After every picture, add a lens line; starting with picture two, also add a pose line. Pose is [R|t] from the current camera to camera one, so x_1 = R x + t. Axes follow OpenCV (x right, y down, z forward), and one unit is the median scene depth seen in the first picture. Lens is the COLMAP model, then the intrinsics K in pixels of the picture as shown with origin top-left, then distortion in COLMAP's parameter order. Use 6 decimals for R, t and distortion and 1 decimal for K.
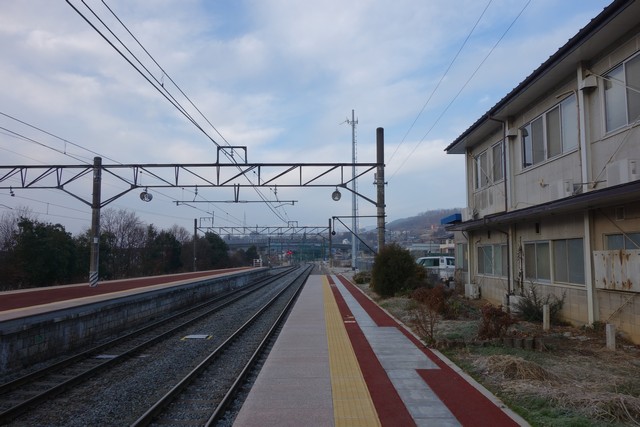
lens RADIAL K [[499.1, 0, 320.0], [0, 499.1, 213.5], [0, 0, 1]] dist [-0.002712, 0.000016]
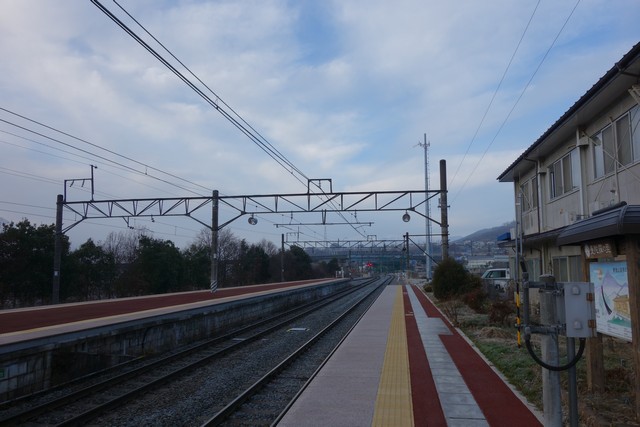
lens RADIAL K [[499.1, 0, 320.0], [0, 499.1, 213.5], [0, 0, 1]] dist [-0.002712, 0.000016]
pose [[0.987180, -0.017398, -0.158662, 0.018446], [0.013704, 0.999610, -0.024348, -0.019452], [0.159023, 0.021862, 0.987033, -0.214856]]
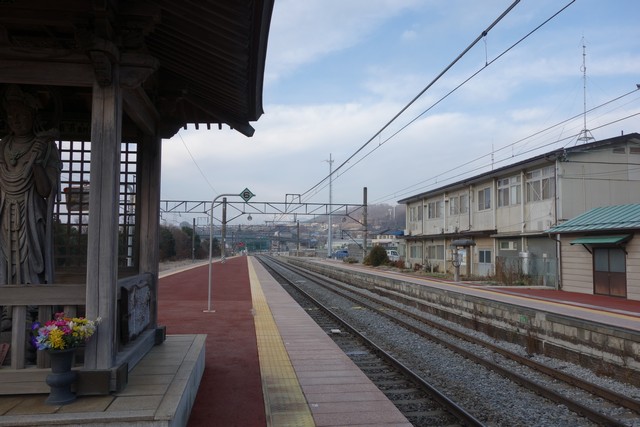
lens RADIAL K [[495.2, 0, 320.0], [0, 495.2, 213.5], [0, 0, 1]] dist [-0.005050, -0.000596]
pose [[0.989164, 0.023195, 0.144971, -0.359957], [-0.025594, 0.999564, 0.014707, -0.089682], [-0.144566, -0.018258, 0.989327, -0.999366]]
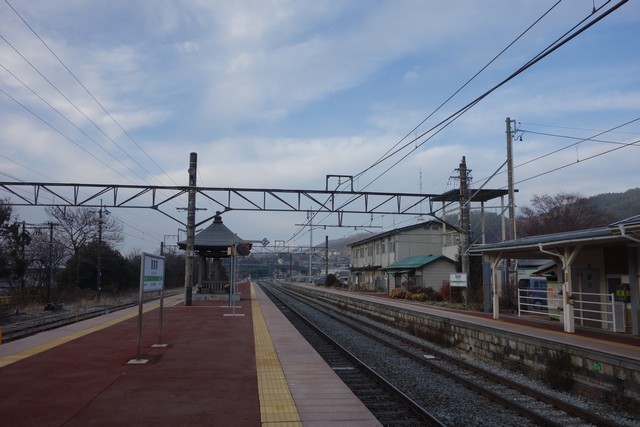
lens RADIAL K [[499.1, 0, 320.0], [0, 499.1, 213.5], [0, 0, 1]] dist [-0.002712, 0.000016]
pose [[0.992755, 0.030140, 0.116313, -0.329050], [-0.025853, 0.998936, -0.038189, -0.194019], [-0.117340, 0.034906, 0.992478, -2.139717]]
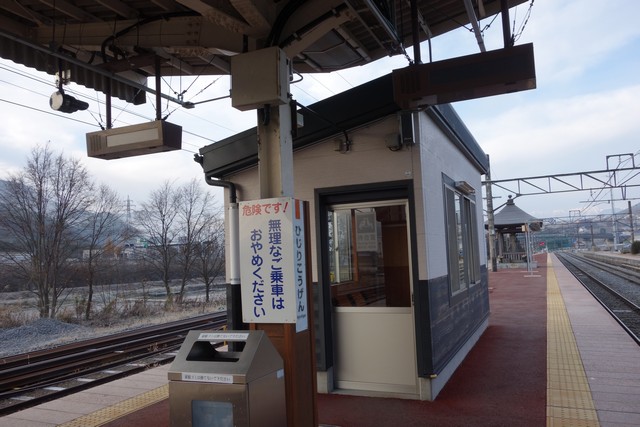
lens RADIAL K [[495.2, 0, 320.0], [0, 495.2, 213.5], [0, 0, 1]] dist [-0.005050, -0.000596]
pose [[0.899739, -0.064037, -0.431706, -0.310737], [0.069955, 0.997548, -0.002175, -0.223463], [0.430786, -0.028243, 0.902012, -2.481714]]
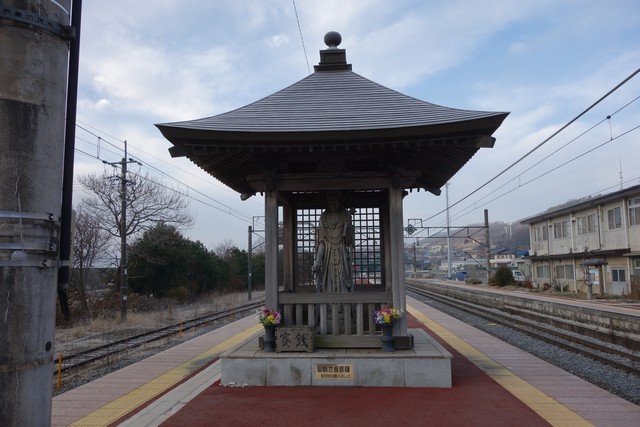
lens RADIAL K [[490.8, 0, 311.9], [0, 490.8, 211.4], [0, 0, 1]] dist [-0.026136, 0.003413]
pose [[0.995807, -0.012525, -0.090612, -0.427594], [0.009530, 0.999396, -0.033408, -0.102041], [0.090976, 0.032405, 0.995326, -1.131925]]
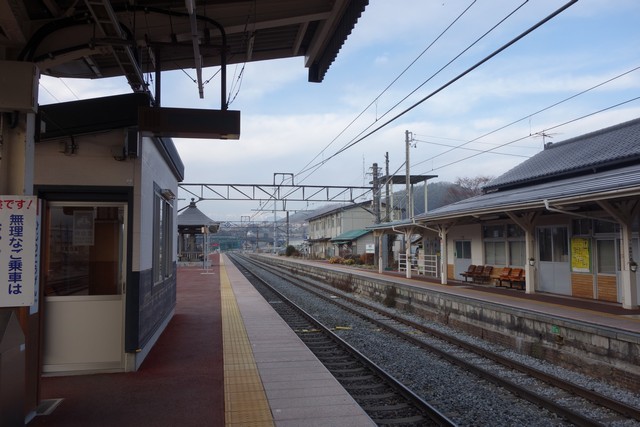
lens RADIAL K [[499.1, 0, 320.0], [0, 499.1, 213.5], [0, 0, 1]] dist [-0.002712, 0.000016]
pose [[0.984155, 0.014317, 0.176730, -0.316635], [-0.017791, 0.999678, 0.018084, -0.228265], [-0.176414, -0.020942, 0.984093, -2.538066]]
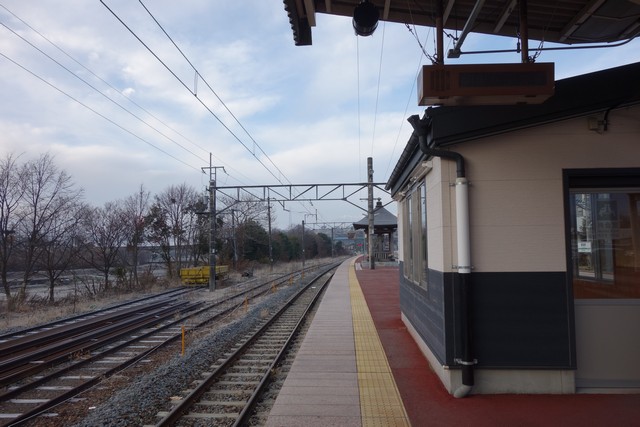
lens RADIAL K [[490.8, 0, 311.9], [0, 490.8, 211.4], [0, 0, 1]] dist [-0.026136, 0.003413]
pose [[0.993979, -0.008642, -0.109230, -0.490092], [0.010107, 0.999866, 0.012868, -0.221417], [0.109104, -0.013894, 0.993933, -2.491176]]
